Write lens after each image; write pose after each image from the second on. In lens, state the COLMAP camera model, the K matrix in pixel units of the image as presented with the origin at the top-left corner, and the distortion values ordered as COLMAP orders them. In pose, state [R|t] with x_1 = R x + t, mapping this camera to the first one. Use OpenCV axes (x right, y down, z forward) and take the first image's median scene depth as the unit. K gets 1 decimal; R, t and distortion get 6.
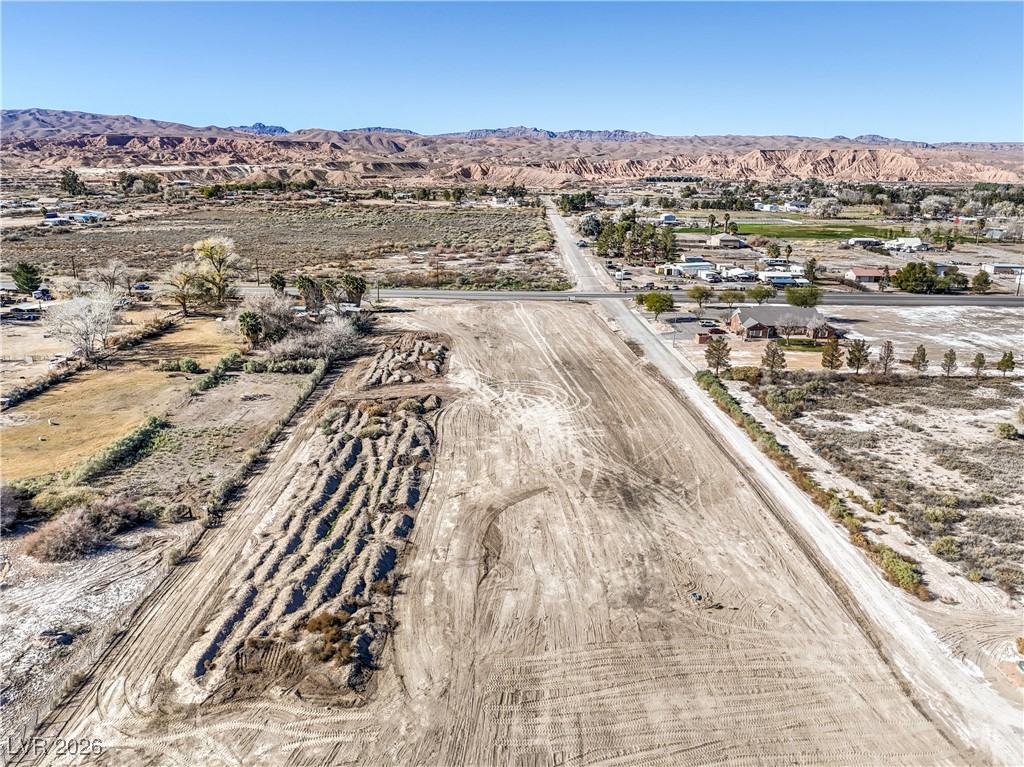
lens RADIAL K [[763.1, 0, 513.7], [0, 763.1, 382.2], [0, 0, 1]] dist [0.085048, -0.083614]
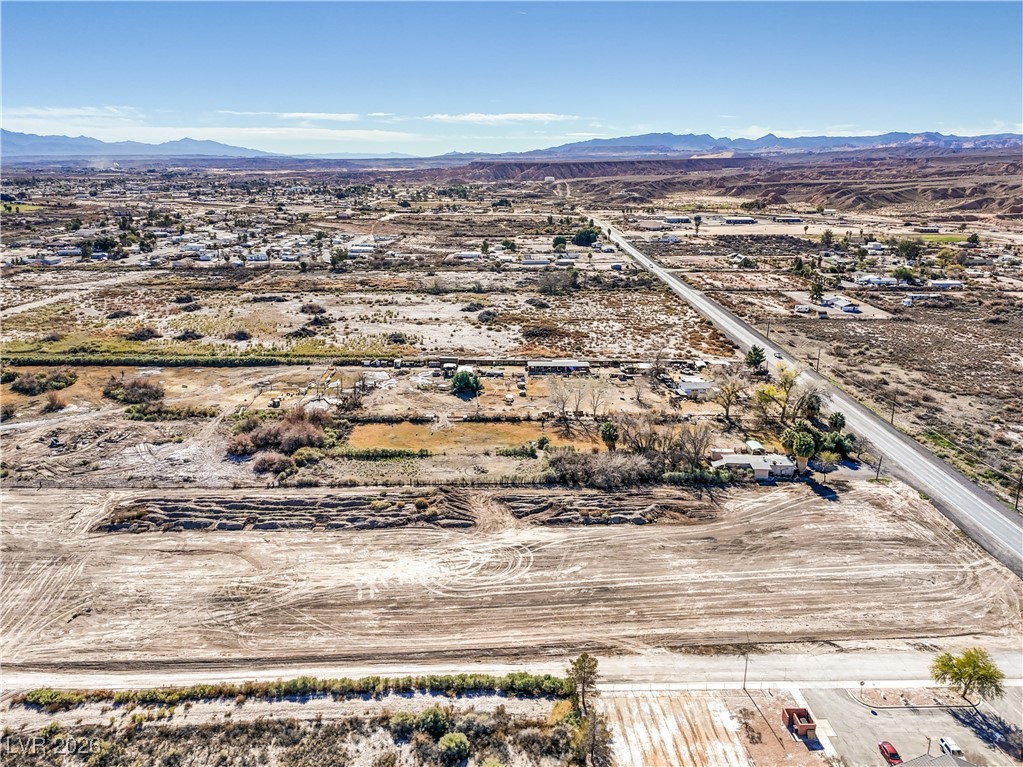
lens RADIAL K [[762.3, 0, 513.2], [0, 762.3, 382.2], [0, 0, 1]] dist [0.085048, -0.083614]
pose [[0.000579, 0.263114, -0.964765, 1.113092], [-0.280961, 0.925946, 0.252358, -0.567847], [0.959719, 0.270916, 0.074461, 1.013624]]
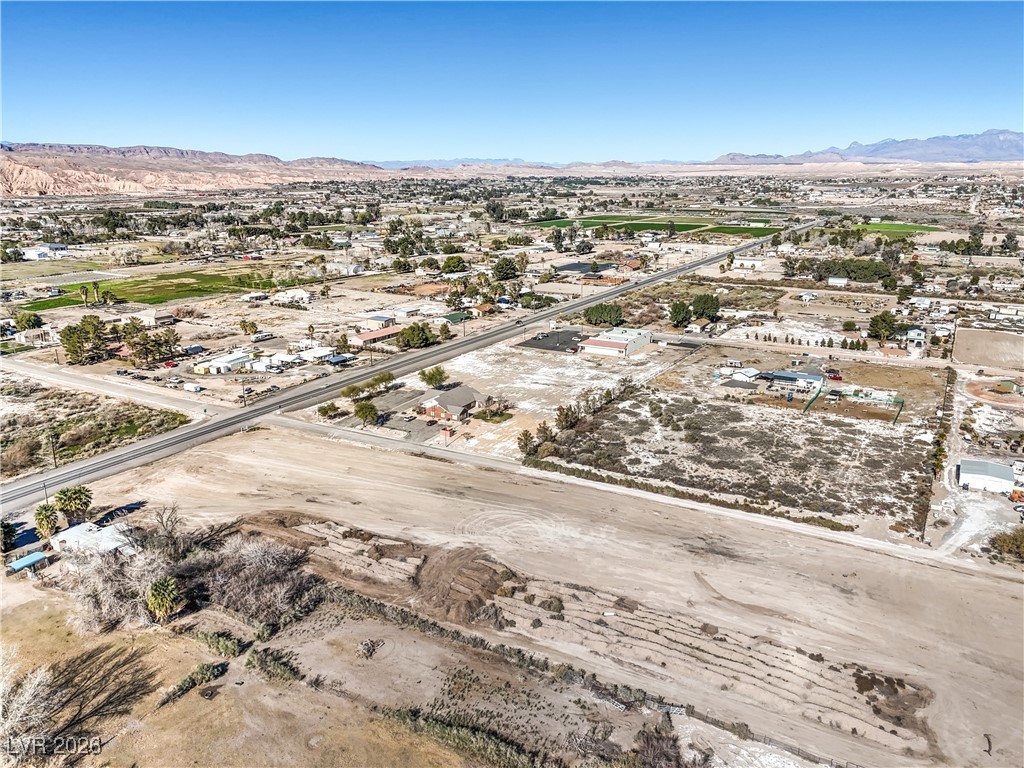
lens RADIAL K [[763.1, 0, 513.7], [0, 763.1, 382.7], [0, 0, 1]] dist [0.085048, -0.083614]
pose [[0.497660, -0.246531, 0.831599, -1.049626], [0.242784, 0.960025, 0.139312, -0.416009], [-0.832701, 0.132569, 0.537620, 0.350085]]
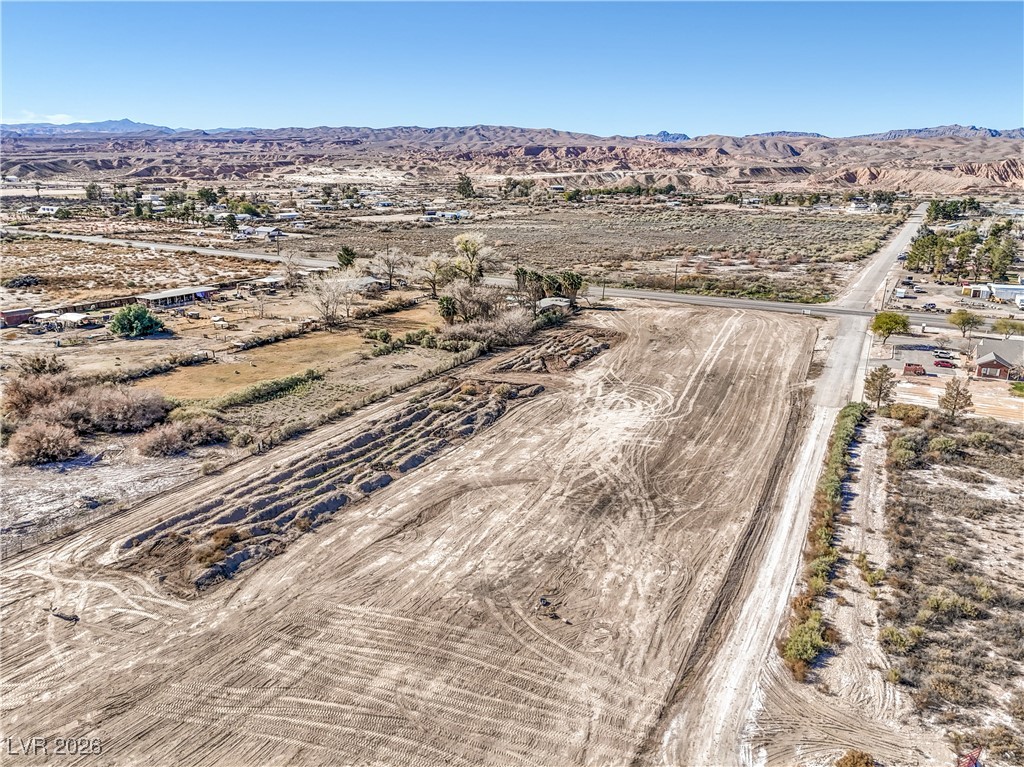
lens RADIAL K [[752.8, 0, 507.6], [0, 752.8, 384.5], [0, 0, 1]] dist [0.085720, -0.076928]
pose [[0.877806, 0.132983, -0.460188, 0.367990], [-0.133460, 0.990548, 0.031669, -0.011846], [0.460050, 0.033617, 0.887257, 0.071160]]
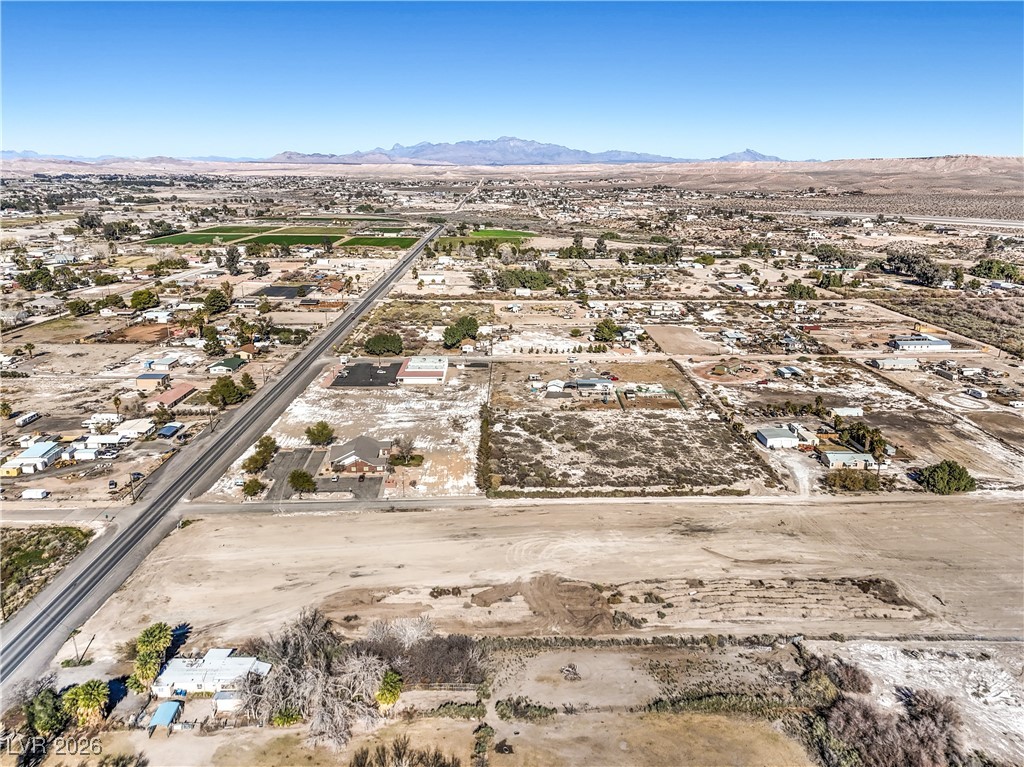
lens RADIAL K [[763.1, 0, 513.7], [0, 763.1, 382.2], [0, 0, 1]] dist [0.085048, -0.083614]
pose [[-0.024995, -0.283663, 0.958598, -1.431134], [0.268481, 0.921765, 0.279764, -0.782743], [-0.962961, 0.264358, 0.053118, 1.014221]]
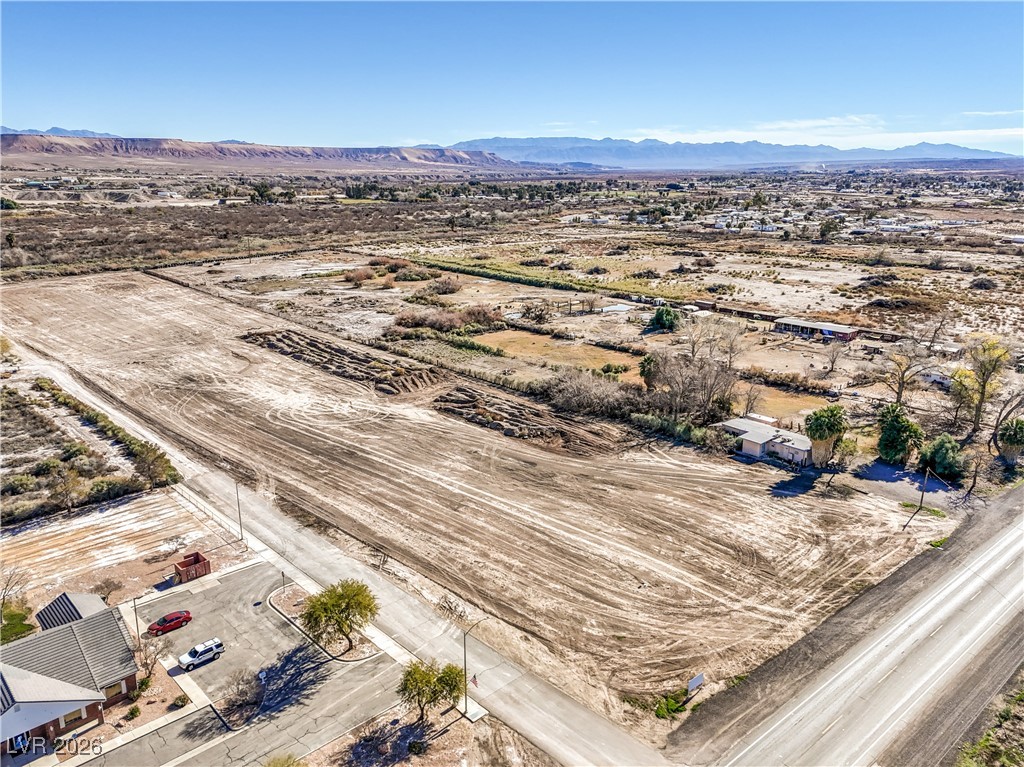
lens RADIAL K [[763.1, 0, 513.7], [0, 763.1, 382.2], [0, 0, 1]] dist [0.085048, -0.083614]
pose [[-0.749717, 0.164613, -0.640957, 0.592571], [-0.195235, 0.870436, 0.451912, -0.649109], [0.632303, 0.463944, -0.620443, 2.077803]]
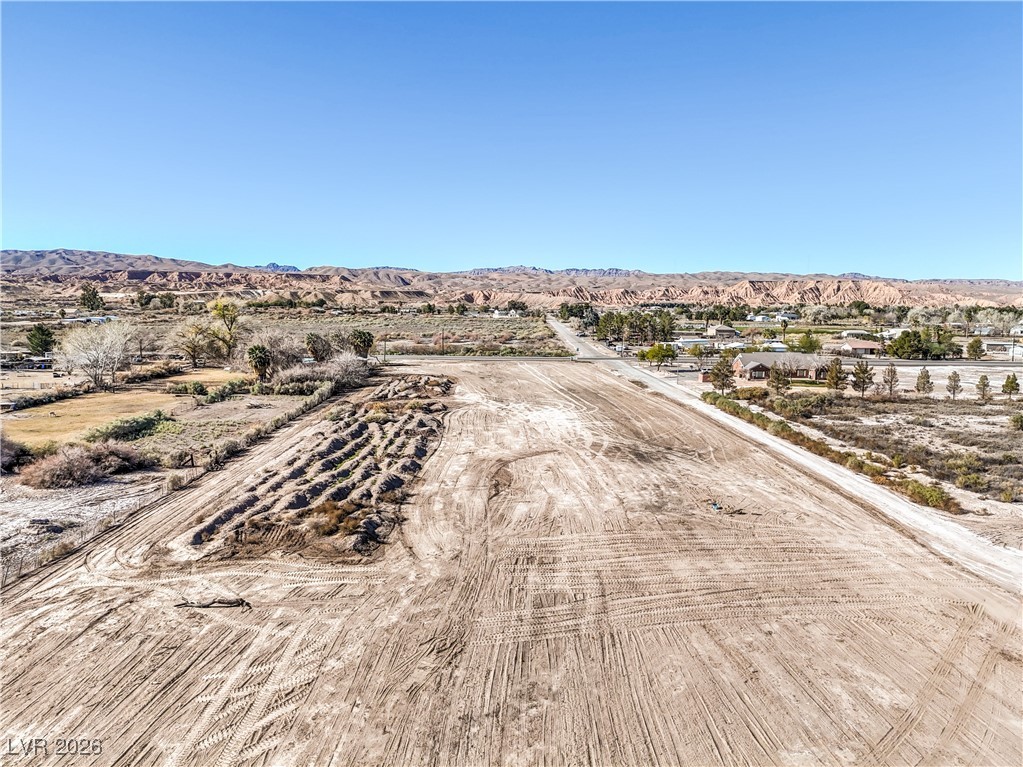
lens RADIAL K [[754.3, 0, 513.0], [0, 754.3, 389.1], [0, 0, 1]] dist [0.082004, -0.079995]
pose [[0.999998, -0.001522, -0.001237, -0.009168], [0.001304, 0.987117, -0.159993, 0.173916], [0.001465, 0.159991, 0.987117, 0.027076]]
